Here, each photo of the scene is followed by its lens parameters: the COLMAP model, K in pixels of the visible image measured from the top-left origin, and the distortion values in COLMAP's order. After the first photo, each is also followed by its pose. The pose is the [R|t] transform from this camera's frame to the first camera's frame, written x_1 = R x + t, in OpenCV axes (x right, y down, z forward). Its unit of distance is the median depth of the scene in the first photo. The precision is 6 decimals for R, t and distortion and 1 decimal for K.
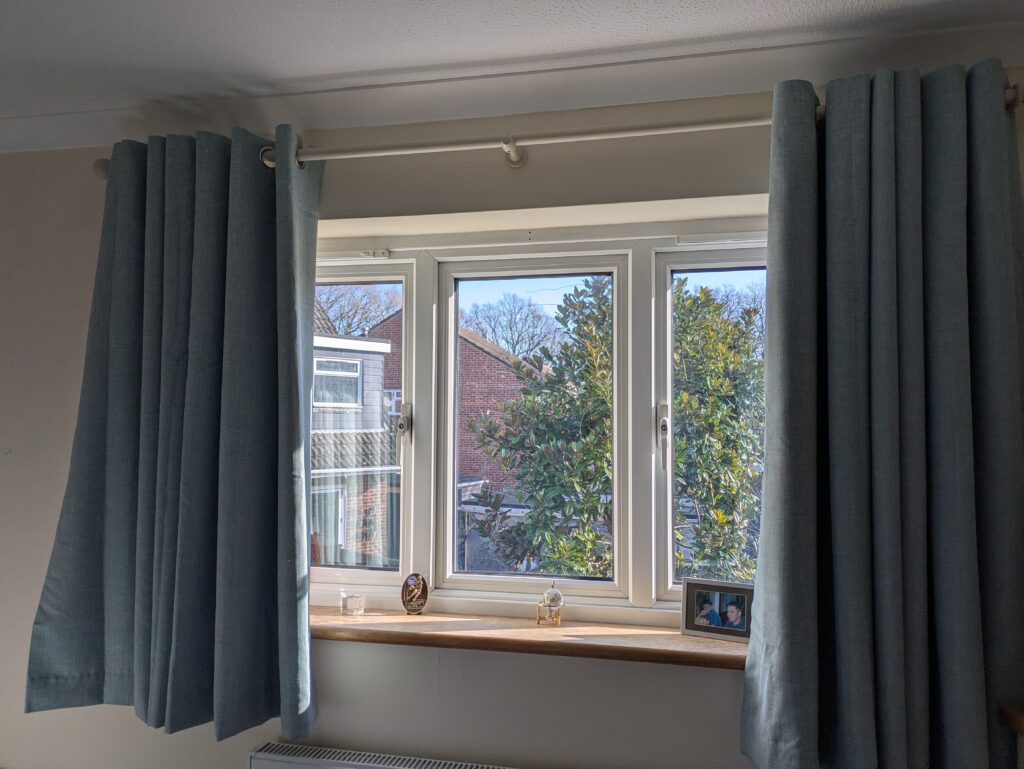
lens RADIAL K [[774.3, 0, 515.1], [0, 774.3, 389.6], [0, 0, 1]] dist [0.042795, -0.024076]
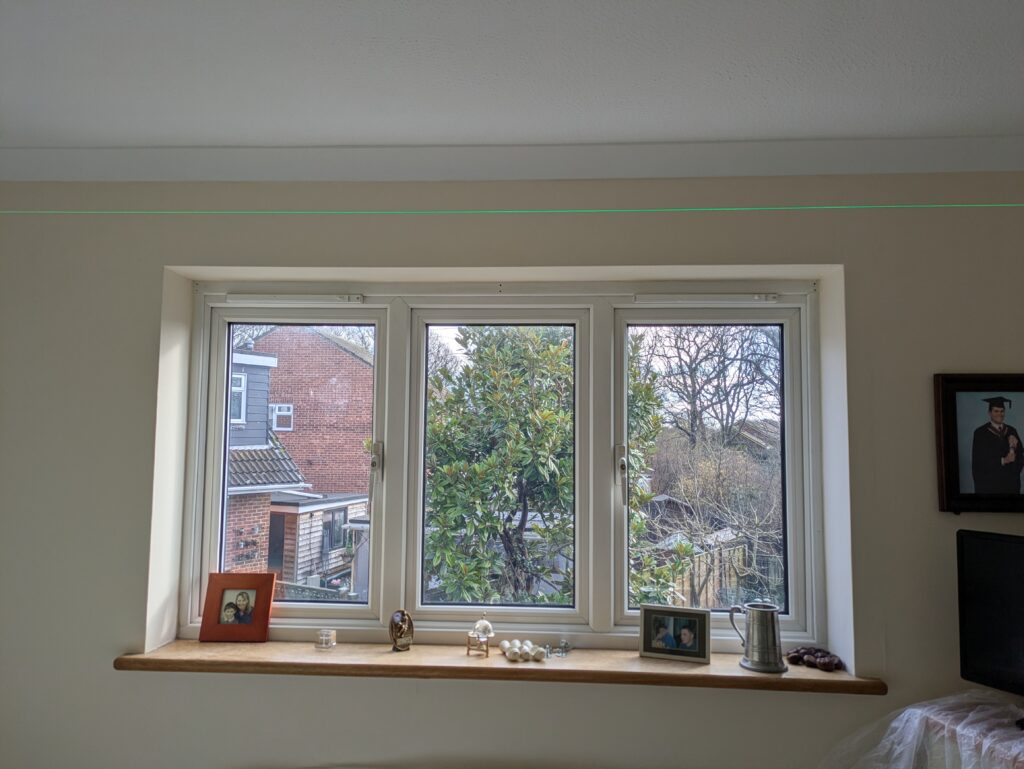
lens RADIAL K [[774.3, 0, 515.0], [0, 774.3, 380.3], [0, 0, 1]] dist [0.042795, -0.024076]
pose [[0.988083, 0.017315, 0.152944, -0.119648], [-0.012650, 0.999426, -0.031420, -0.034511], [-0.153400, 0.029111, 0.987735, -0.064740]]
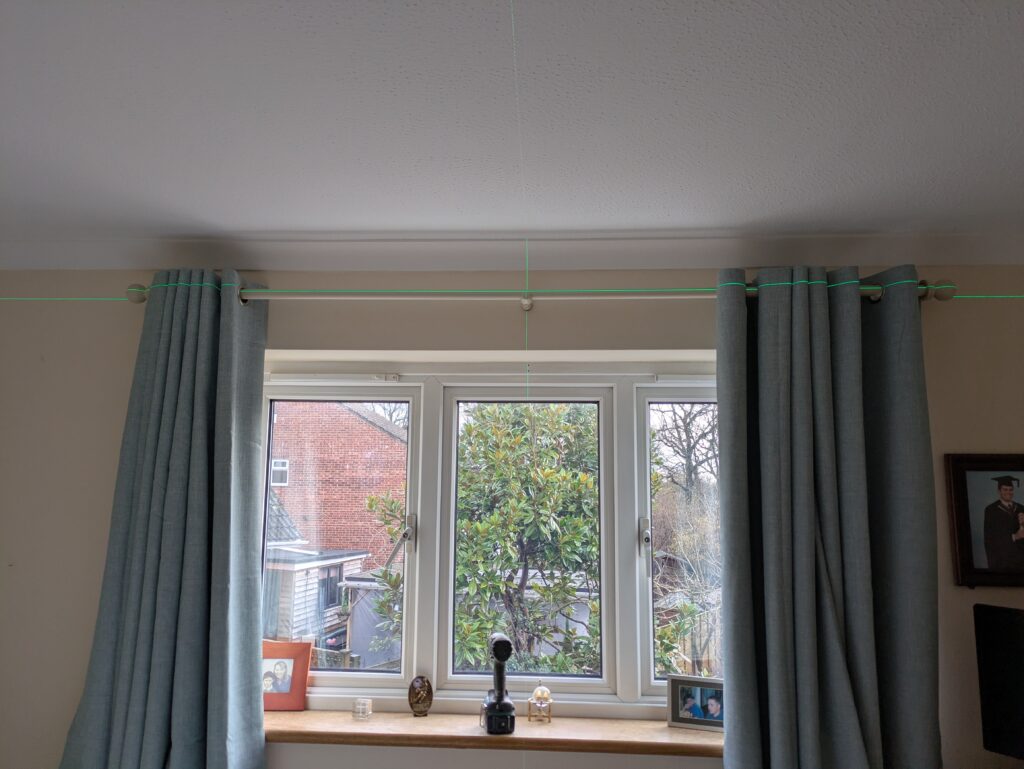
lens RADIAL K [[774.3, 0, 504.9], [0, 774.3, 382.6], [0, 0, 1]] dist [0.042795, -0.024076]
pose [[0.988548, 0.026378, 0.148586, -0.179189], [-0.012094, 0.995285, -0.096232, -0.063493], [-0.150424, 0.093333, 0.984206, -0.116524]]
